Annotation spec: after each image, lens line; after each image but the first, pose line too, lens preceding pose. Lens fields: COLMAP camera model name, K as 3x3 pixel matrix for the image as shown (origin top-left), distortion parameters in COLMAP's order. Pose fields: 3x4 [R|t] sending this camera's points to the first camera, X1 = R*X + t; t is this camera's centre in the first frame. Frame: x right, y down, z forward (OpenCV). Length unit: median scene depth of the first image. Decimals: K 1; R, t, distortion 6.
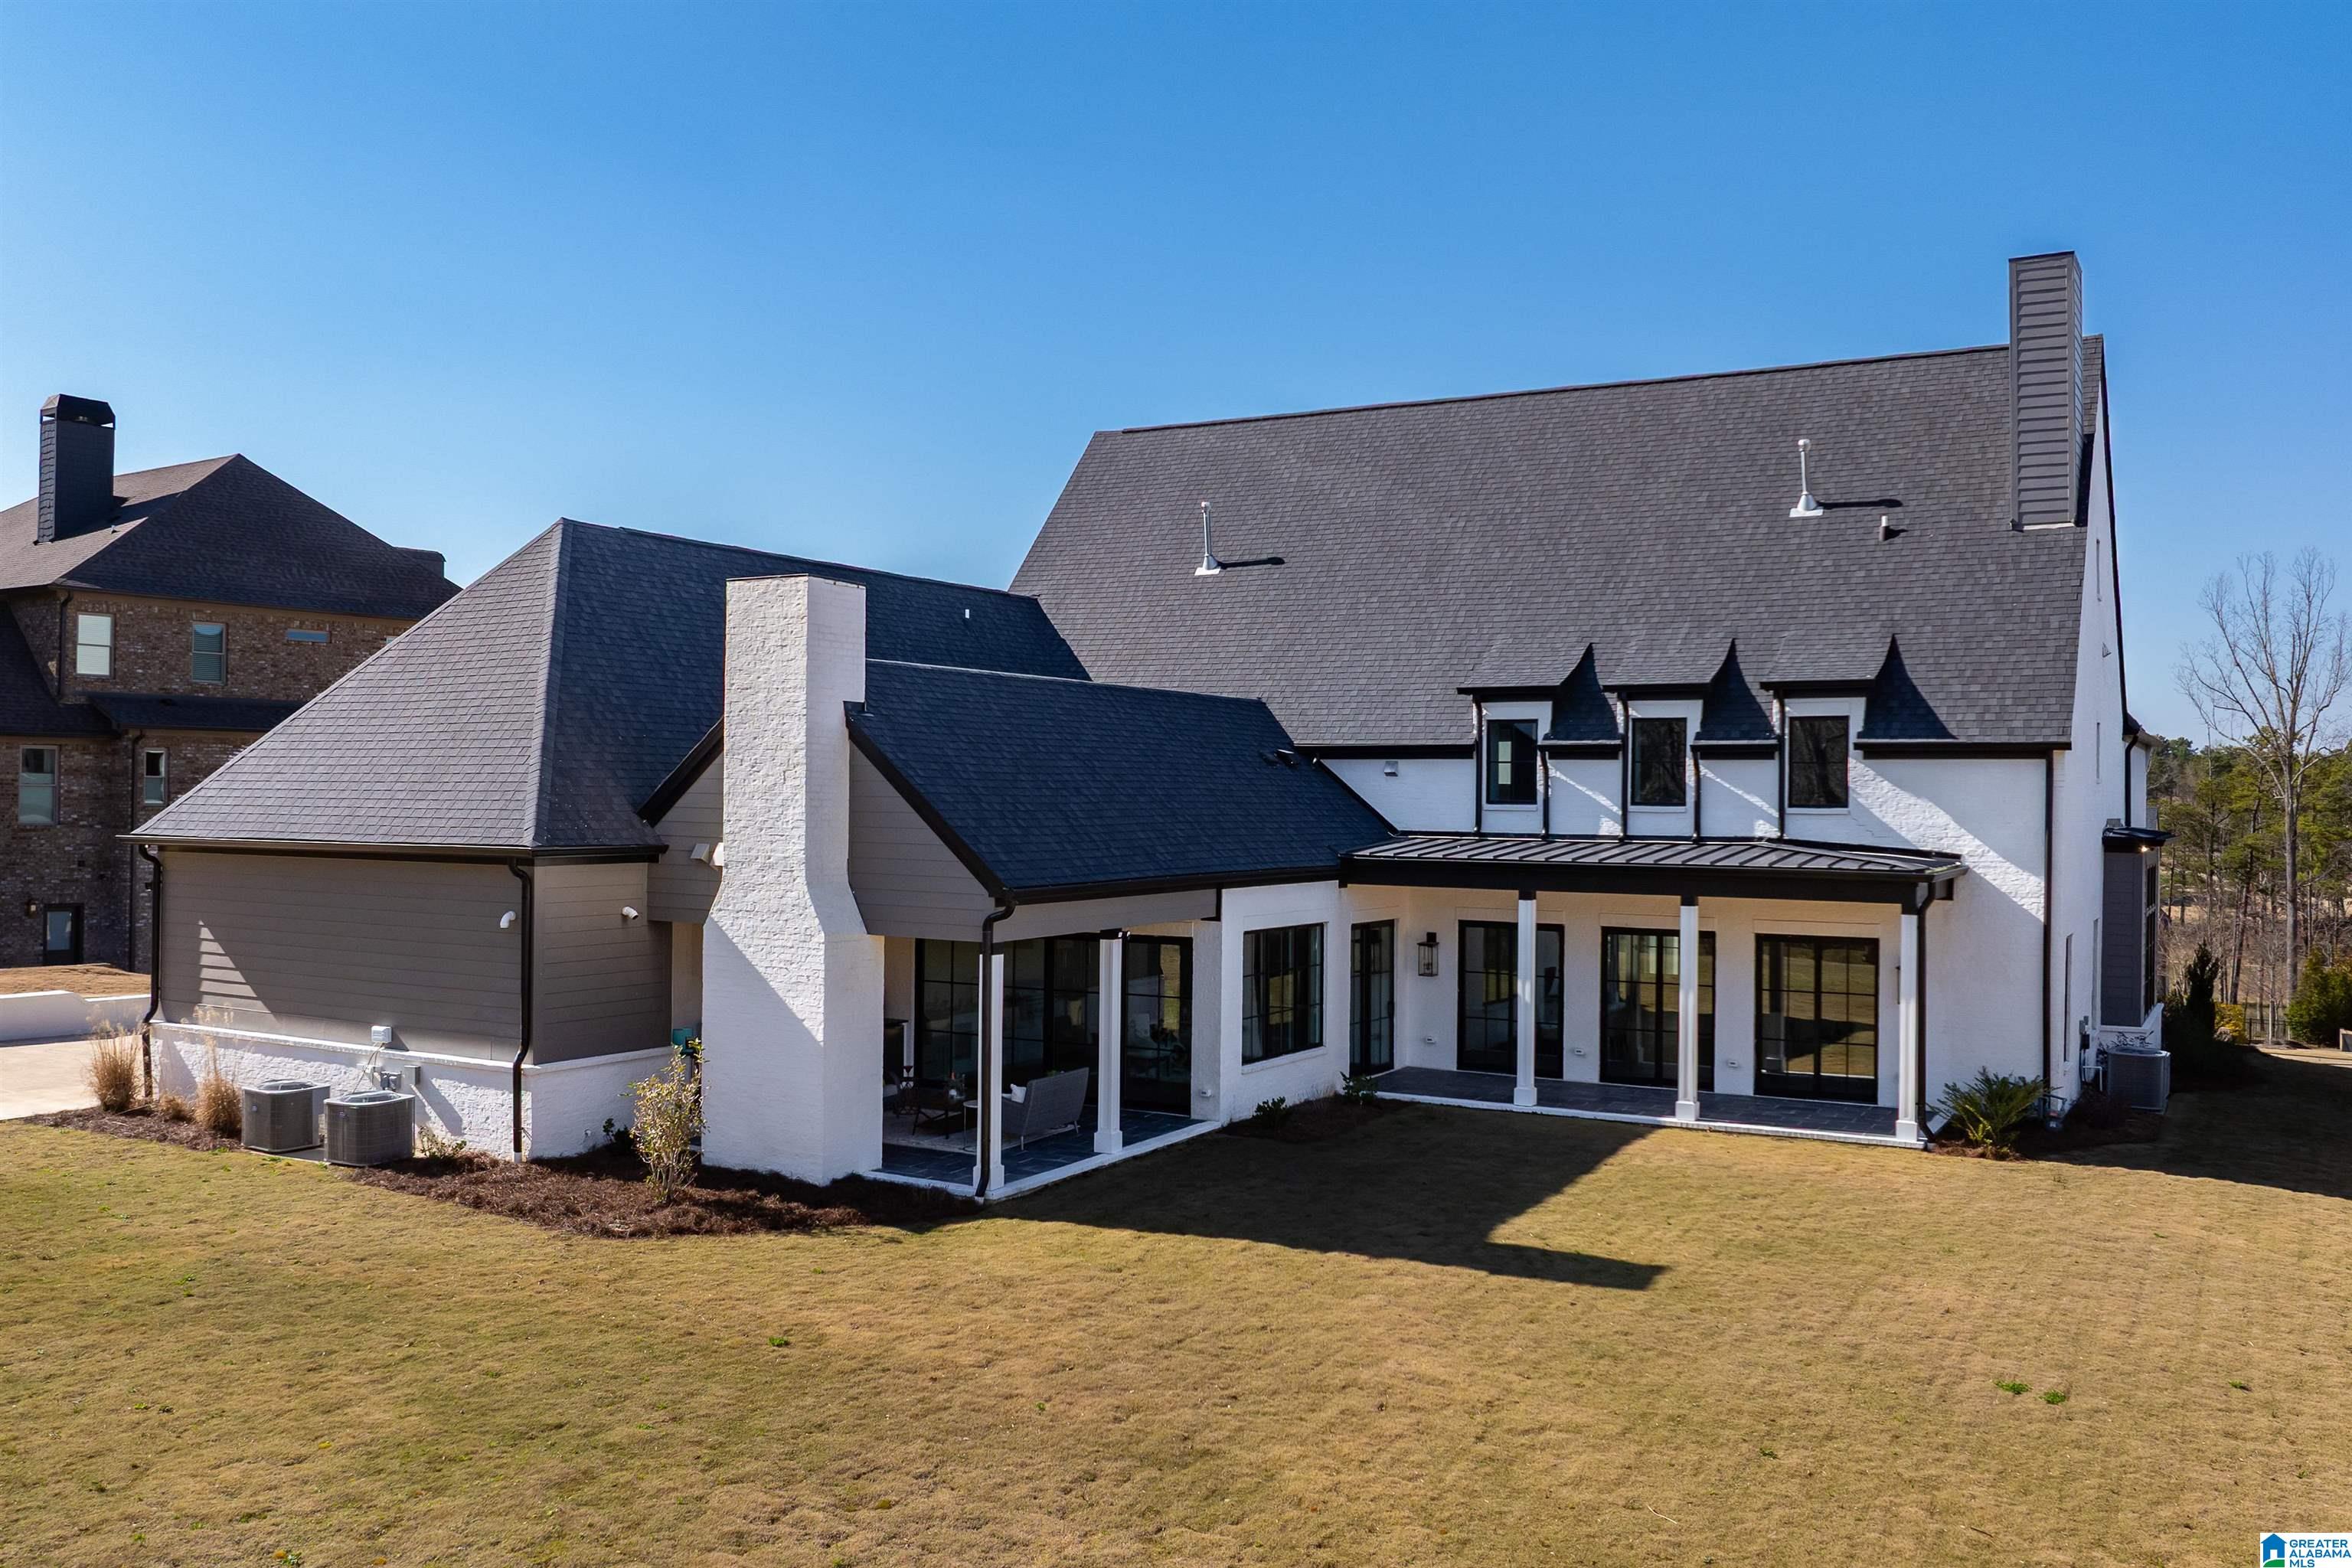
lens RADIAL K [[1909.9, 0, 1176.0], [0, 1909.9, 784.0], [0, 0, 1]] dist [-0.007919, -0.001689]
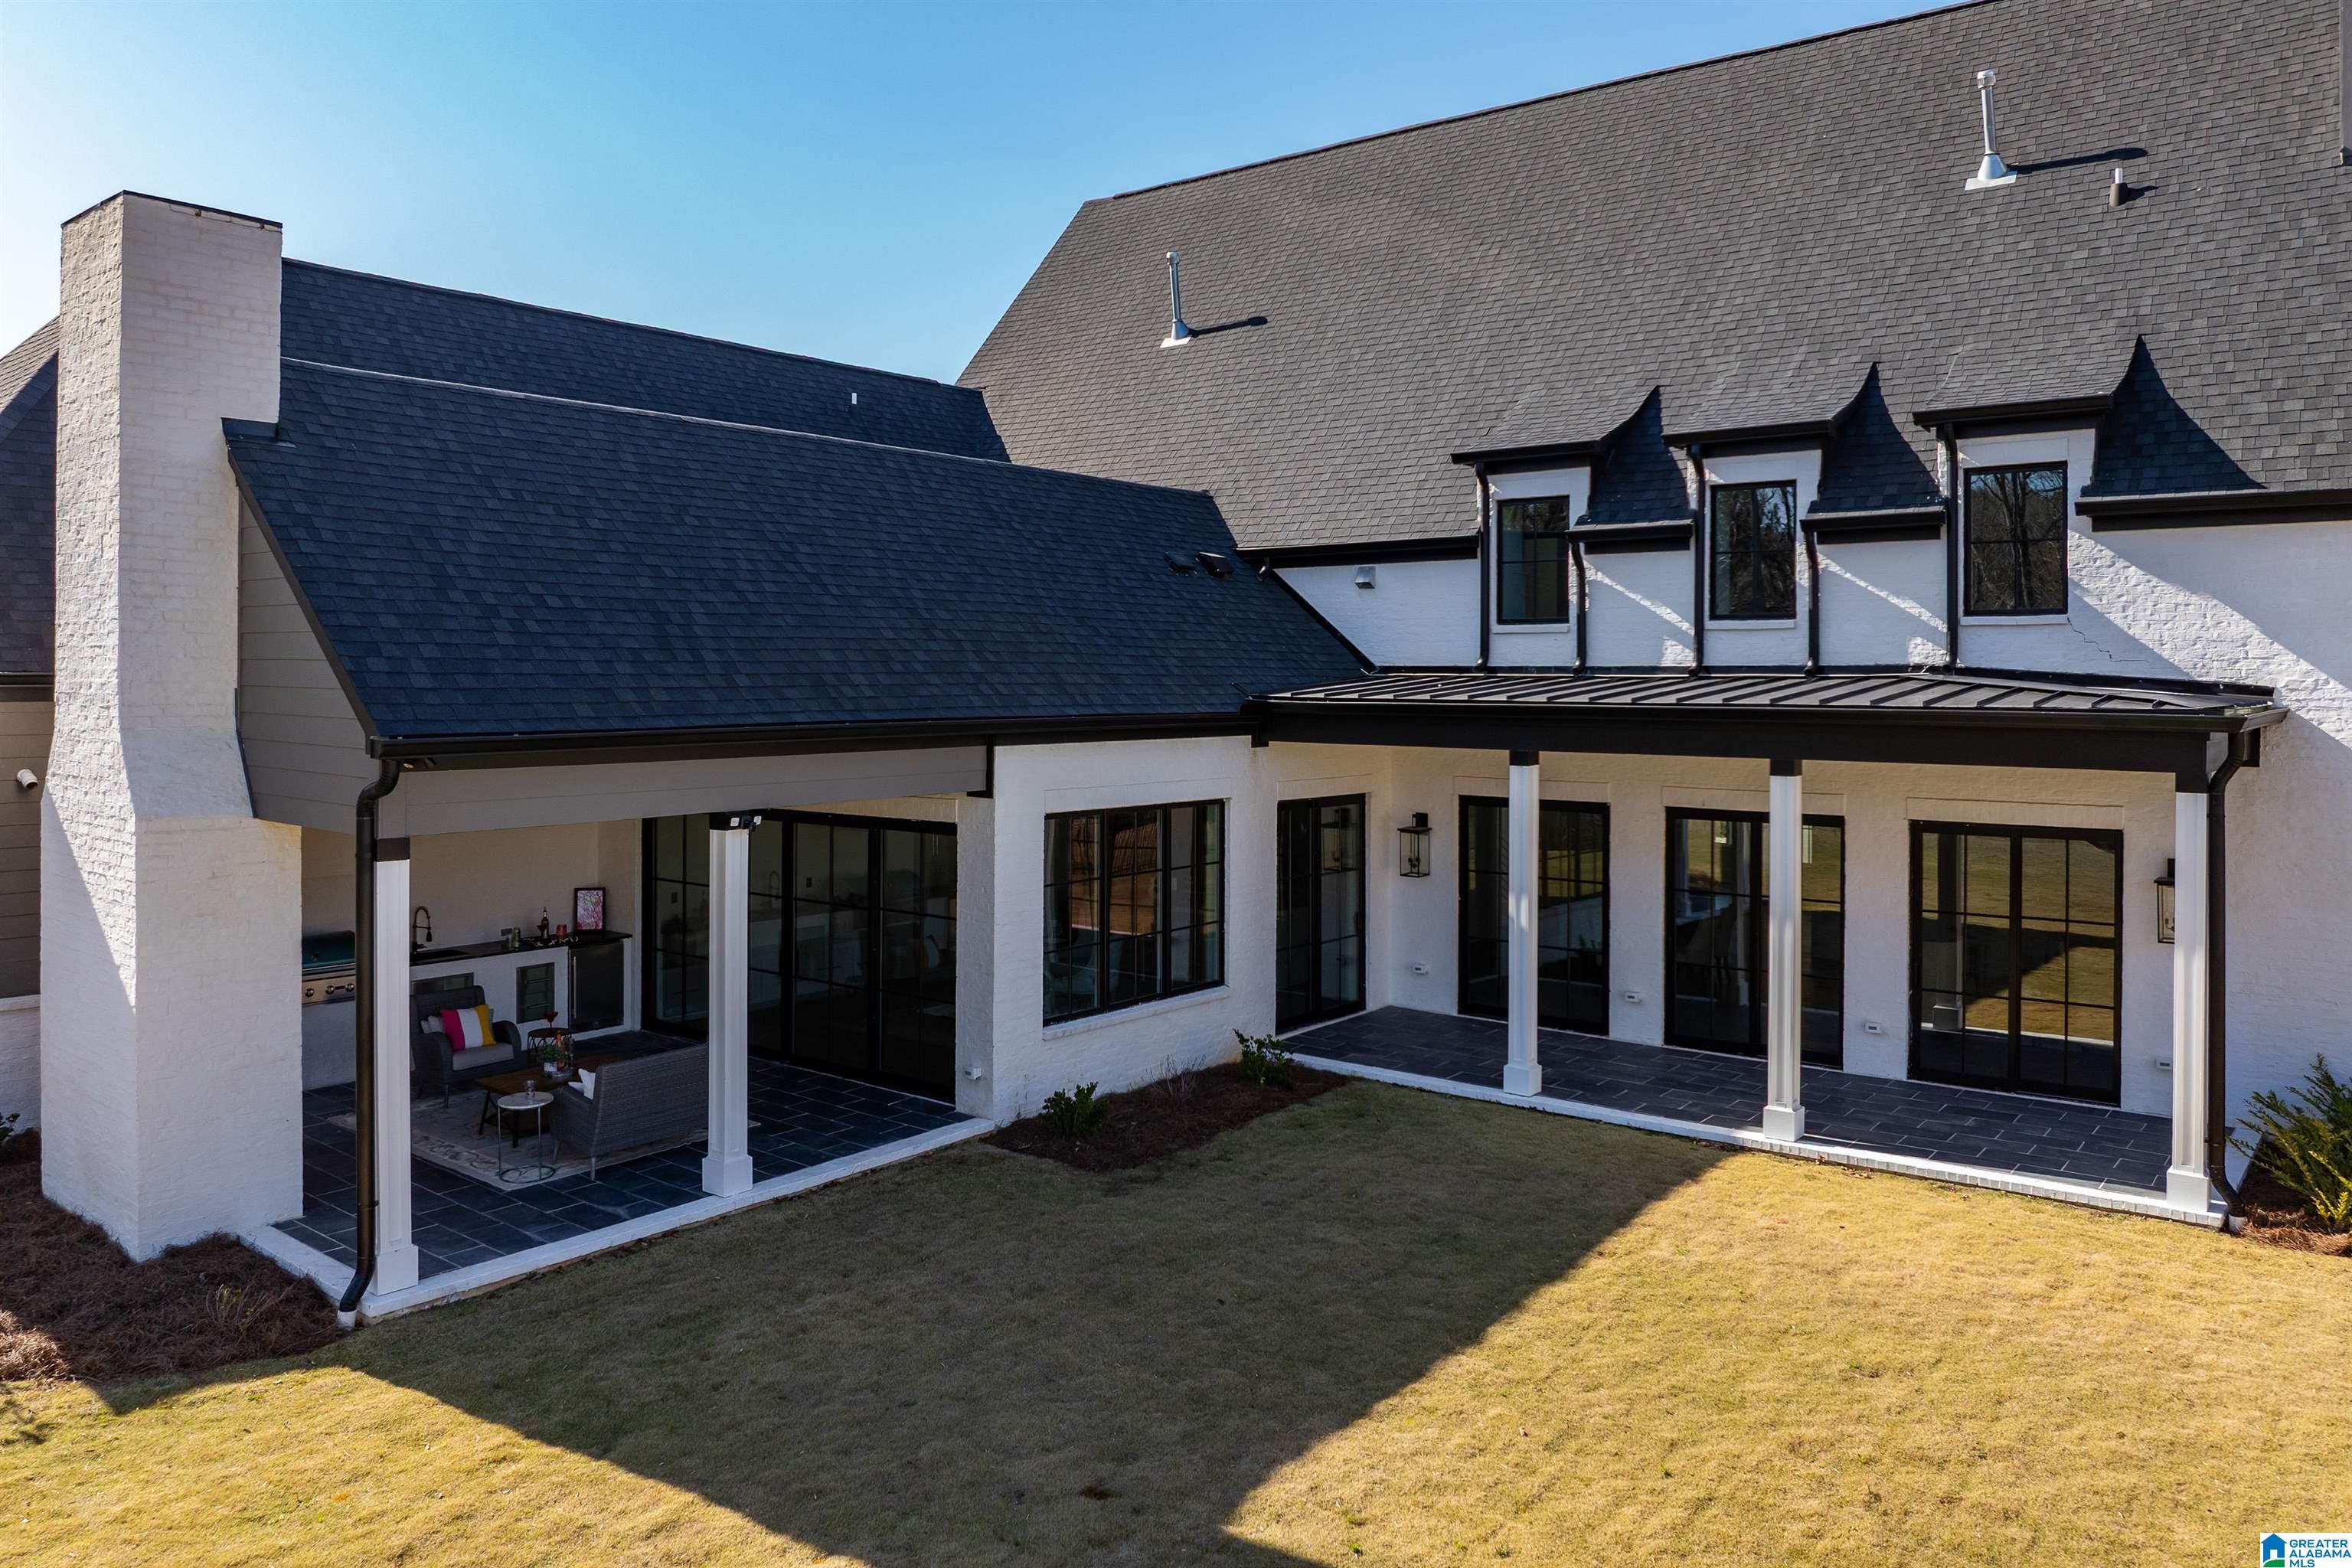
lens RADIAL K [[1659.1, 0, 1152.6], [0, 1659.1, 667.3], [0, 0, 1]] dist [-0.032846, 0.002518]
pose [[0.987414, -0.006737, -0.158011, 0.146371], [0.006727, 0.999977, -0.000597, 0.027512], [0.158011, -0.000473, 0.987437, 0.434720]]
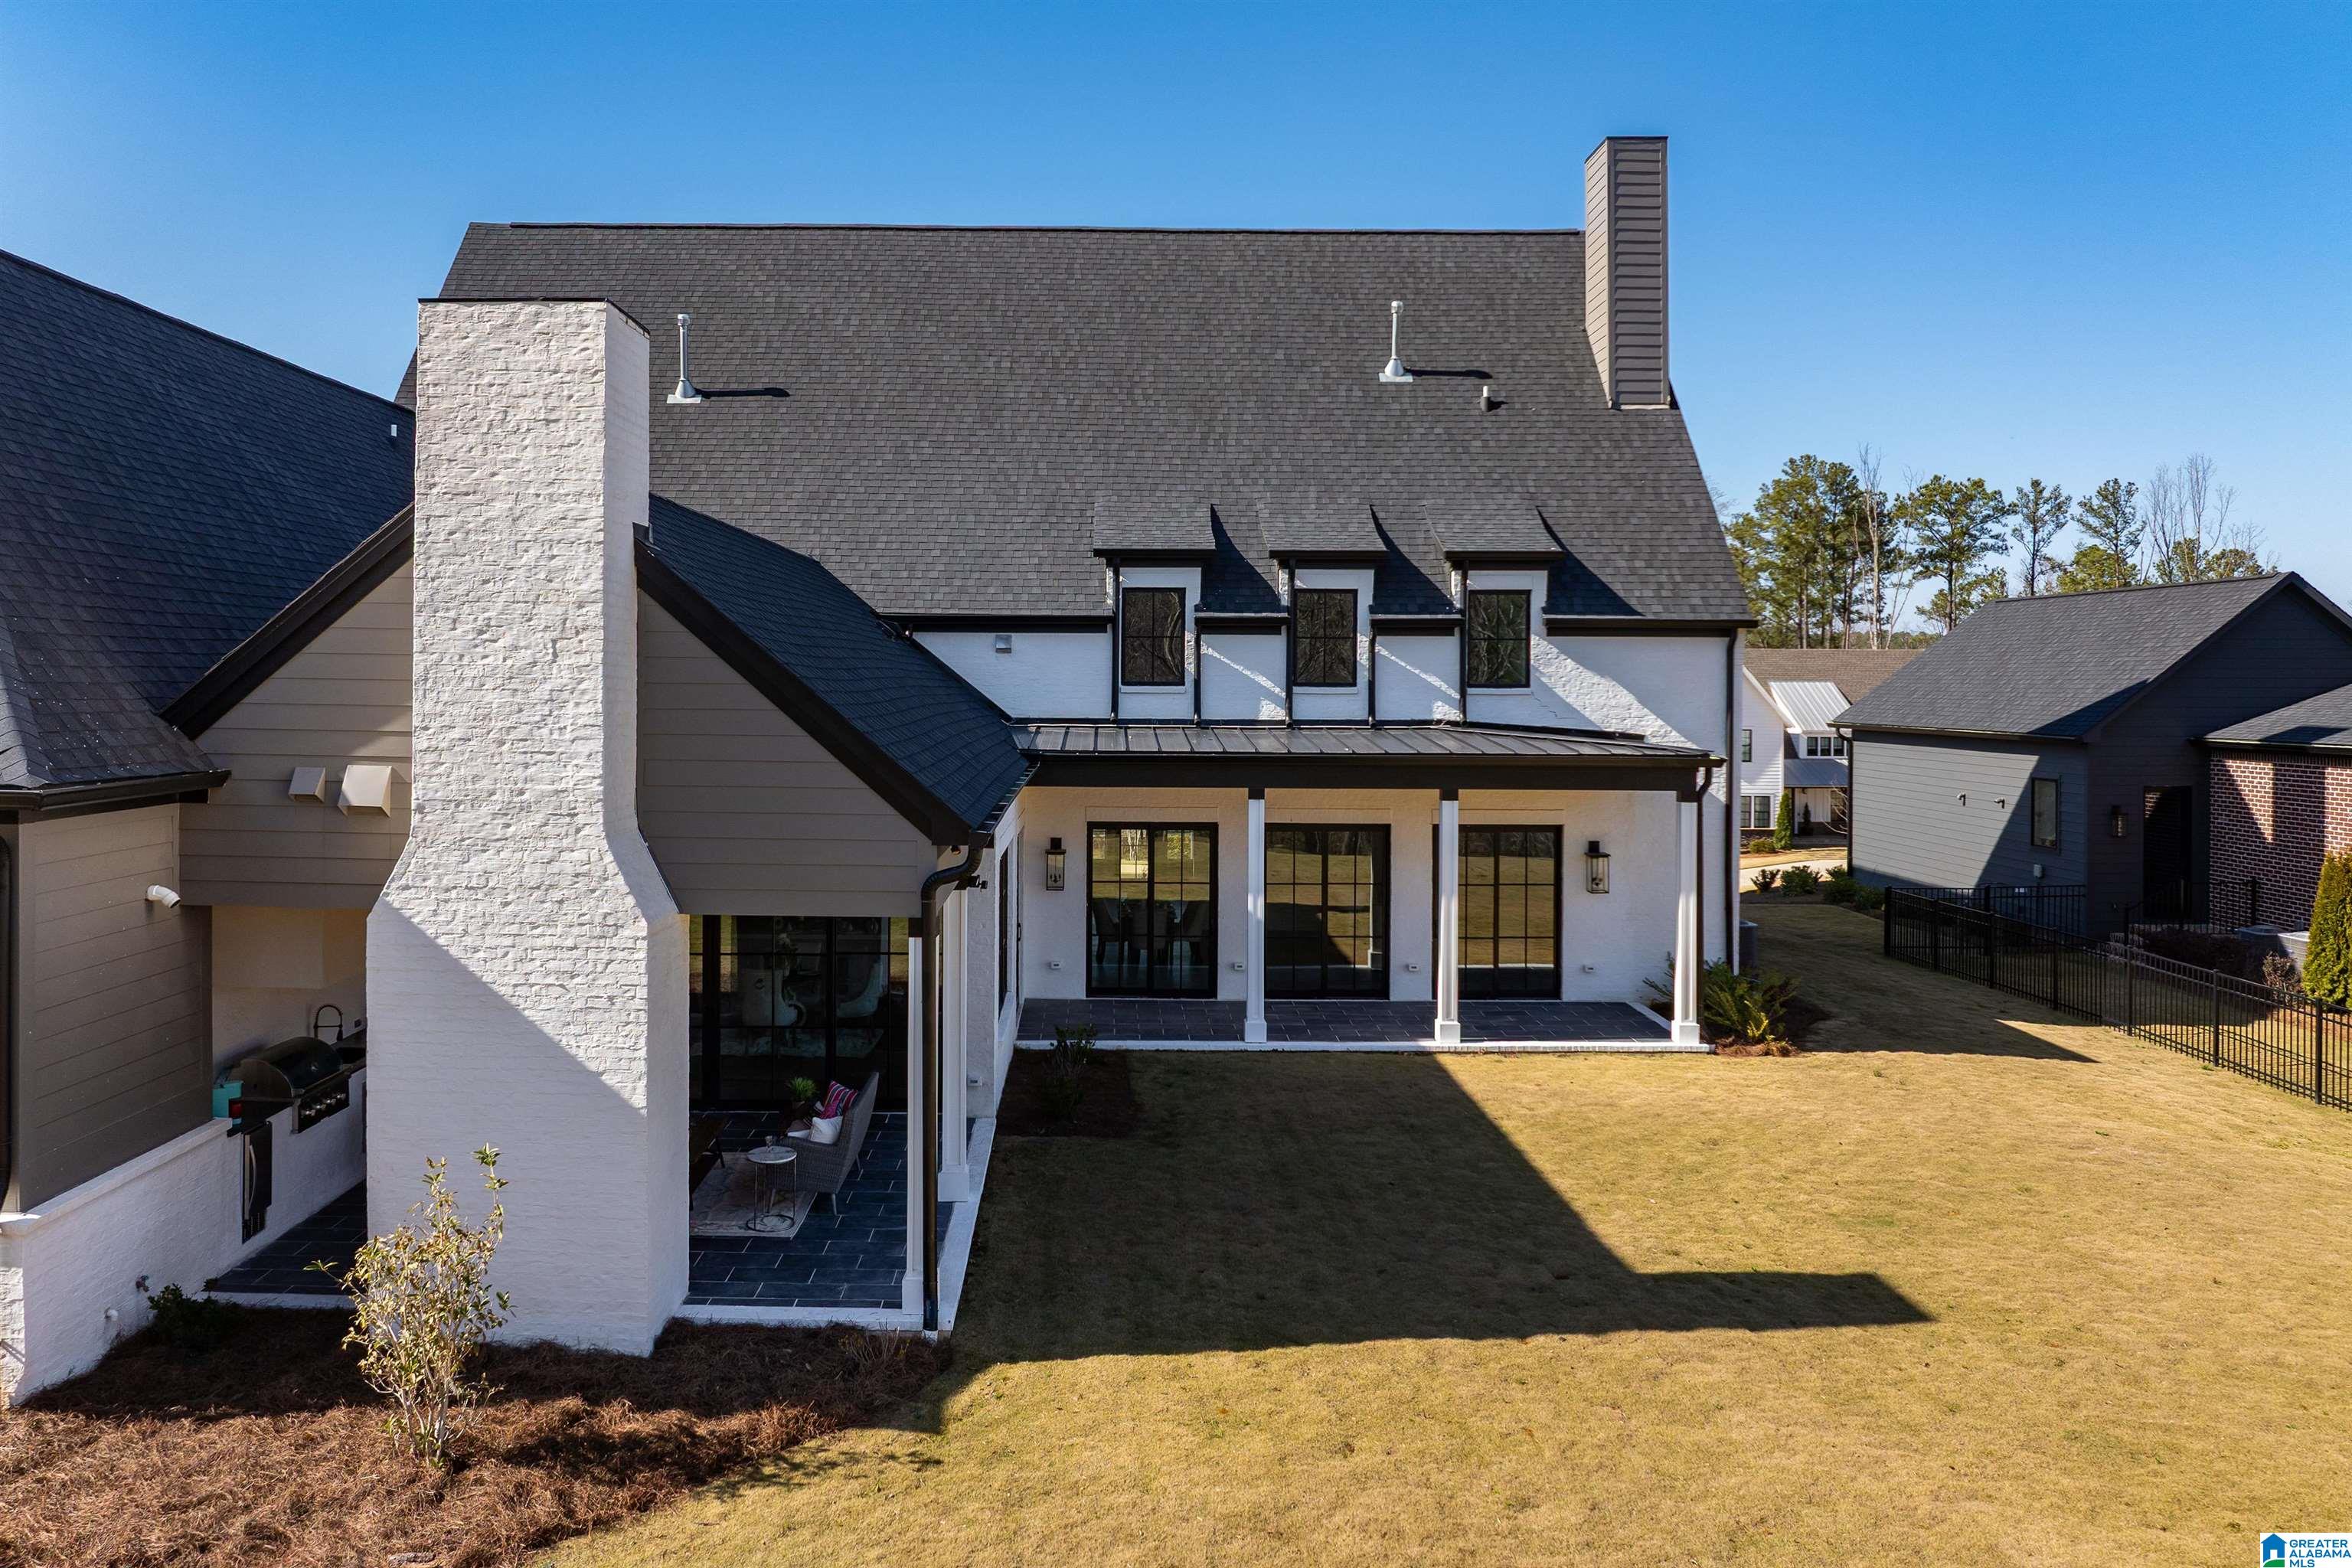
lens RADIAL K [[1697.0, 0, 1099.9], [0, 1697.0, 678.4], [0, 0, 1]] dist [-0.004399, -0.060530]
pose [[0.867502, -0.004741, 0.497411, -0.245570], [-0.000115, 0.999953, 0.009733, -0.000221], [-0.497434, -0.008500, 0.867460, 0.373136]]
